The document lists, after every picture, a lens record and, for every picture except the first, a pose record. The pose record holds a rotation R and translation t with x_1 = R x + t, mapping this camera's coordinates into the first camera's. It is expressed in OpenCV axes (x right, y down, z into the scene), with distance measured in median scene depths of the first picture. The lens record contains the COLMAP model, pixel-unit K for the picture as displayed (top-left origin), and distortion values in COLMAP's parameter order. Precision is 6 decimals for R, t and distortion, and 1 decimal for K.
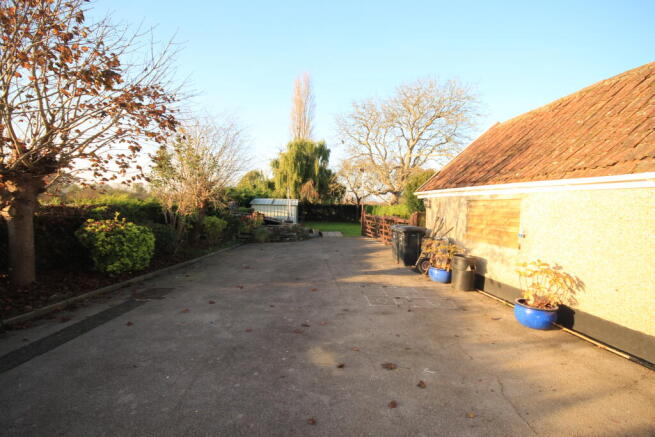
lens RADIAL K [[300.7, 0, 328.3], [0, 300.7, 217.8], [0, 0, 1]] dist [-0.002031, -0.000157]
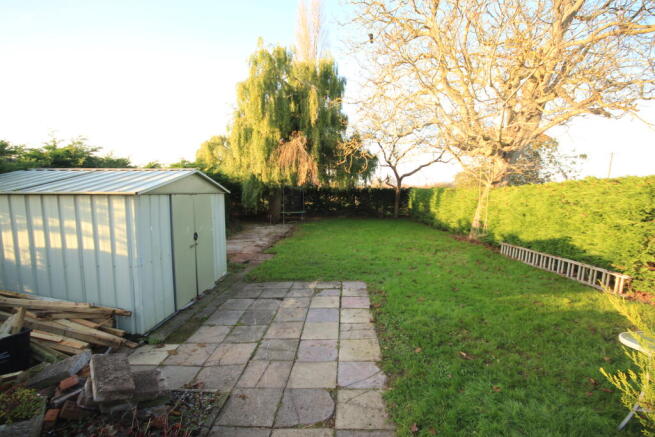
lens RADIAL K [[300.7, 0, 325.8], [0, 300.7, 217.2], [0, 0, 1]] dist [-0.002031, -0.000157]
pose [[0.994012, -0.014189, -0.108344, 0.025986], [0.018882, 0.998922, 0.042412, -0.017420], [0.107625, -0.044204, 0.993208, 0.489022]]
